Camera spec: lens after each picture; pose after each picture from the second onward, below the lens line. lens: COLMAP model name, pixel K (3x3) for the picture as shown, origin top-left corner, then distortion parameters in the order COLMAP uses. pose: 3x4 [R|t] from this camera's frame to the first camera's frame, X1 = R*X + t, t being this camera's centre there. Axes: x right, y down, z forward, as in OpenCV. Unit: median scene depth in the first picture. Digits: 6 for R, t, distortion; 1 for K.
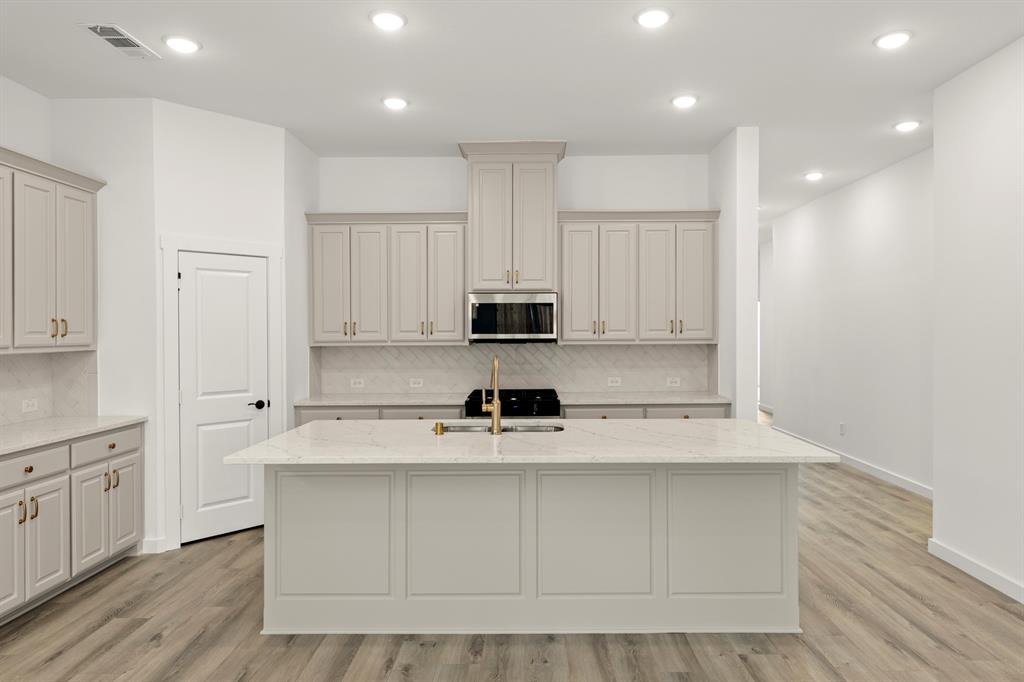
lens RADIAL K [[622.2, 0, 523.9], [0, 622.2, 337.0], [0, 0, 1]] dist [0.005648, -0.002428]
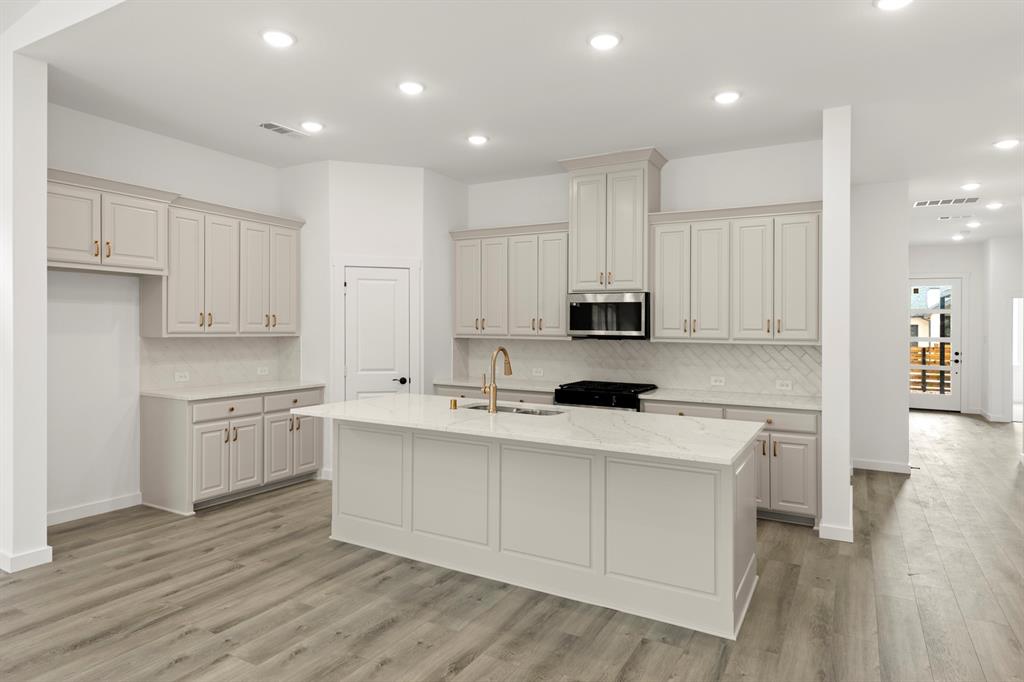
lens RADIAL K [[603.9, 0, 511.0], [0, 603.9, 331.8], [0, 0, 1]] dist [0.006274, -0.000129]
pose [[0.873228, 0.019135, -0.486936, 0.426076], [-0.020817, 0.999781, 0.001957, -0.001947], [0.486867, 0.008428, 0.873436, -0.001027]]
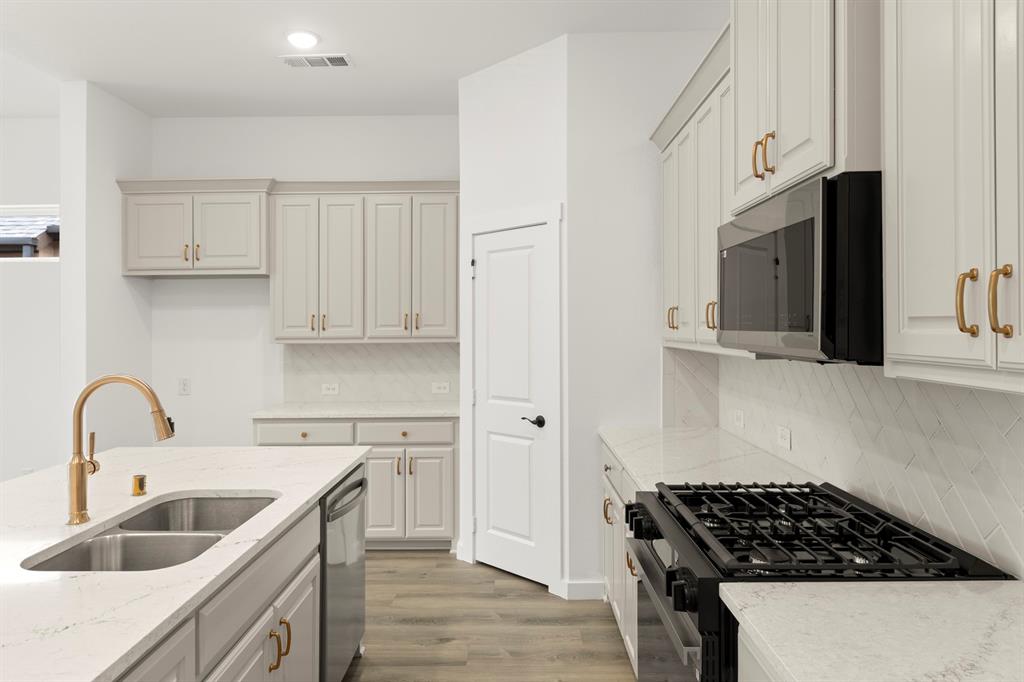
lens RADIAL K [[655.2, 0, 510.2], [0, 655.2, 322.7], [0, 0, 1]] dist [0.001446, 0.000260]
pose [[-0.007206, 0.000196, -0.999974, 0.393430], [-0.001194, 0.999999, 0.000204, -0.011074], [0.999973, 0.001195, -0.007206, 1.052304]]
